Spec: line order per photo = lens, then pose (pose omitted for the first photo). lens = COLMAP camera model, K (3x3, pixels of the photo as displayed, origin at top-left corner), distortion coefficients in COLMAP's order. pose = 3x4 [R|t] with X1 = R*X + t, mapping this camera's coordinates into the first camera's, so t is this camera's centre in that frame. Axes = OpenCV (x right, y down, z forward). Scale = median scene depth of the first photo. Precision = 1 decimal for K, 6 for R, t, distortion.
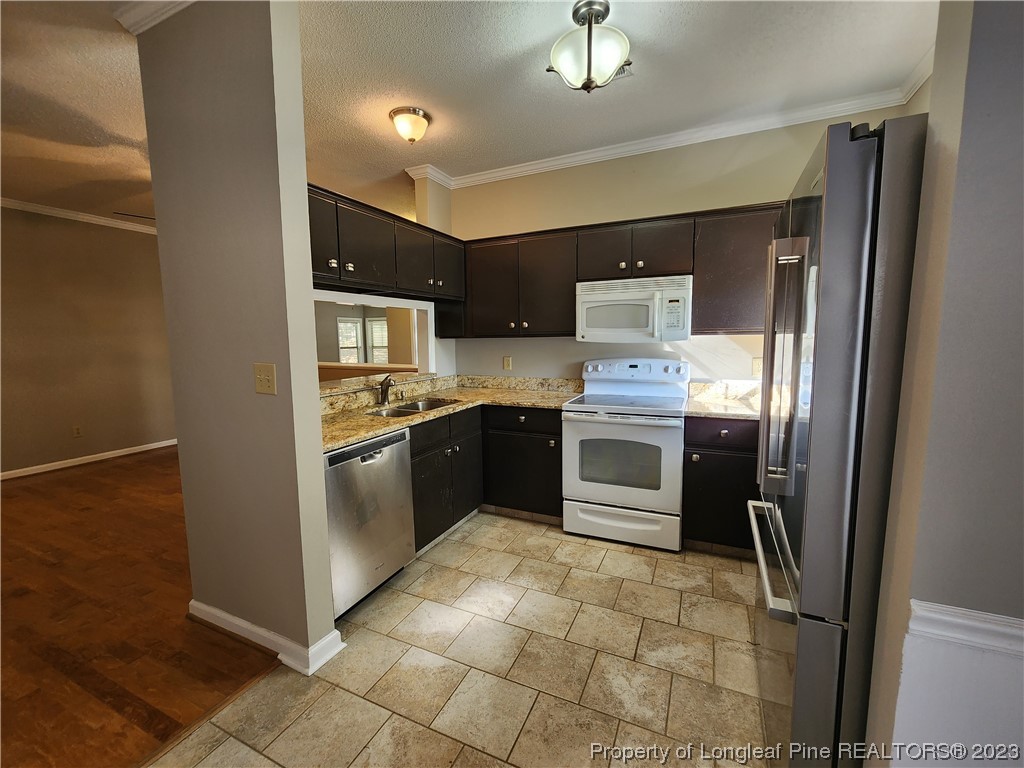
lens RADIAL K [[423.4, 0, 511.0], [0, 423.4, 388.1], [0, 0, 1]] dist [-0.002359, -0.000429]
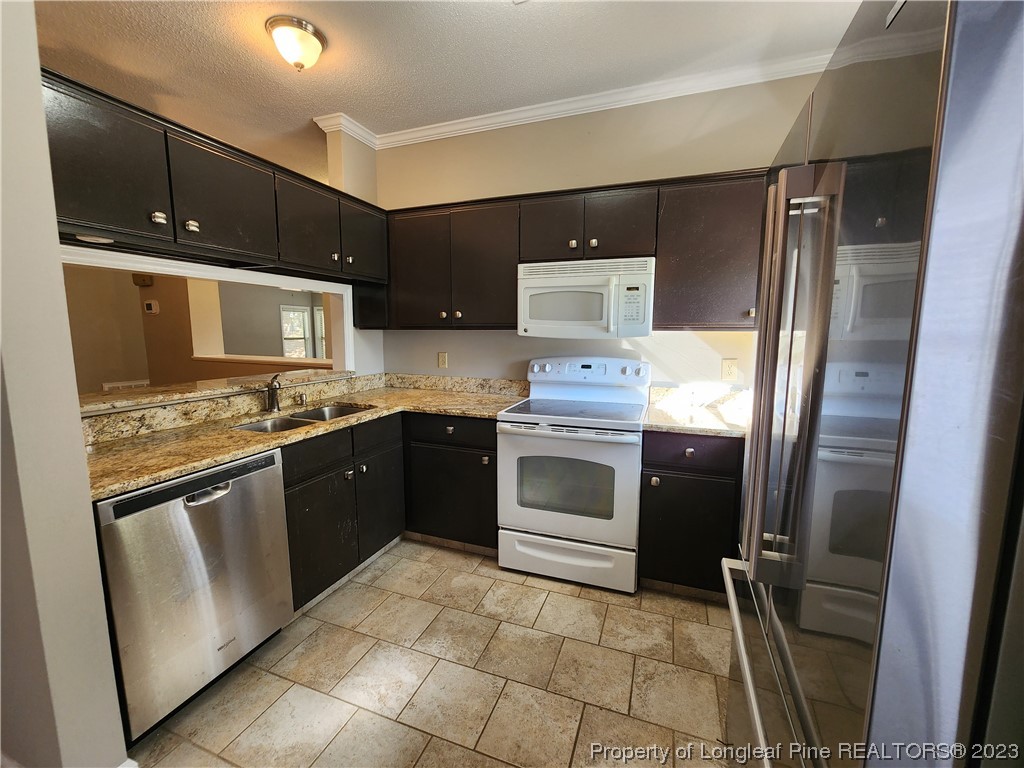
lens RADIAL K [[423.4, 0, 516.1], [0, 423.4, 390.1], [0, 0, 1]] dist [-0.002359, -0.000429]
pose [[0.996340, 0.007258, 0.085175, 0.099186], [-0.008840, 0.999795, 0.018212, -0.023349], [-0.085026, -0.018898, 0.996200, 0.215861]]
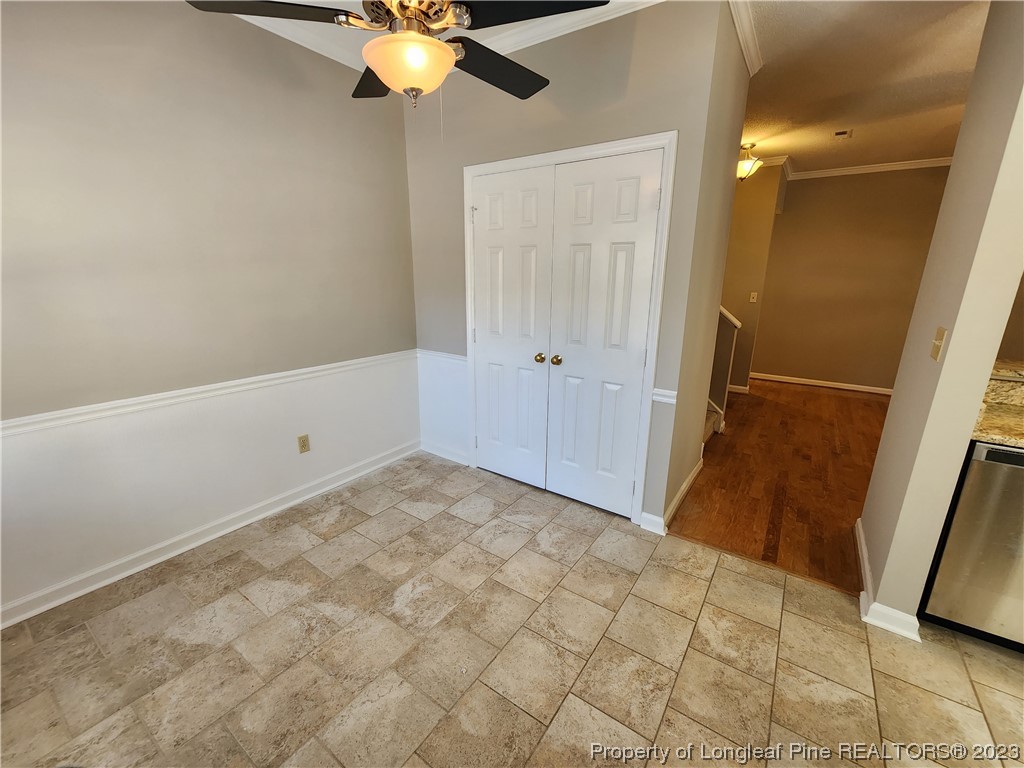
lens RADIAL K [[423.4, 0, 516.5], [0, 423.4, 383.8], [0, 0, 1]] dist [-0.002359, -0.000429]
pose [[-0.172270, 0.255083, -0.951449, 0.371346], [-0.123849, 0.952616, 0.277820, -0.058024], [0.977233, 0.165696, -0.132516, 0.121121]]
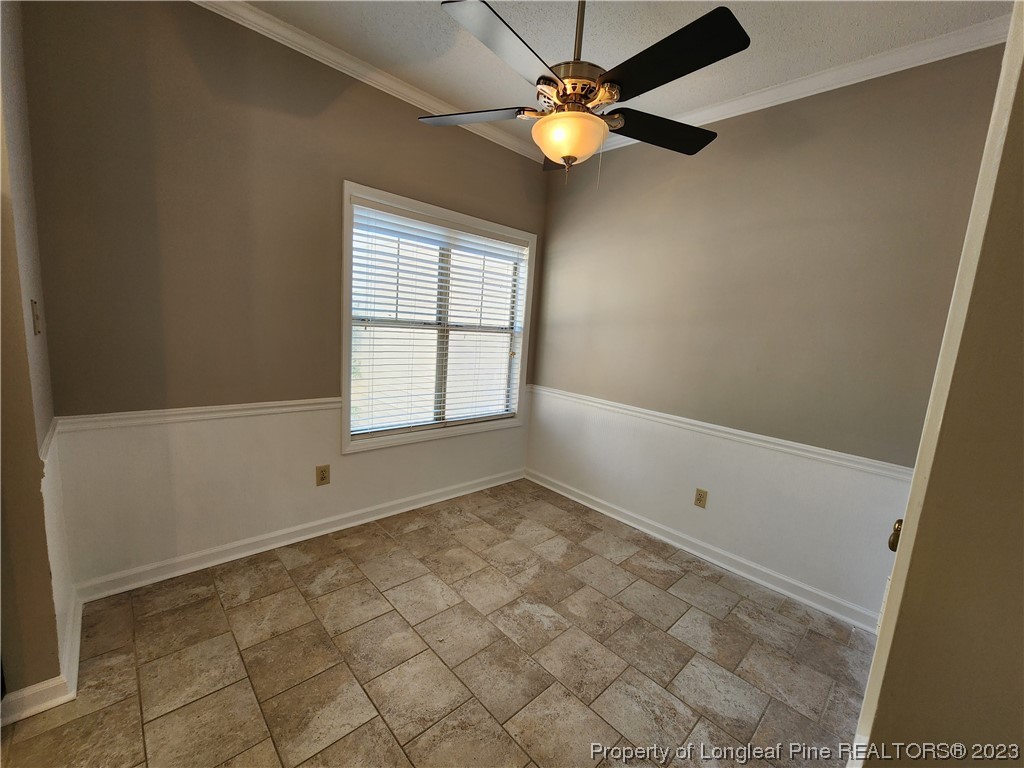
lens RADIAL K [[423.4, 0, 513.0], [0, 423.4, 384.1], [0, 0, 1]] dist [-0.002359, -0.000429]
pose [[-0.926786, -0.112667, 0.358293, -0.433077], [-0.021504, 0.968300, 0.248864, -0.077110], [-0.374974, 0.222939, -0.899829, 0.544513]]
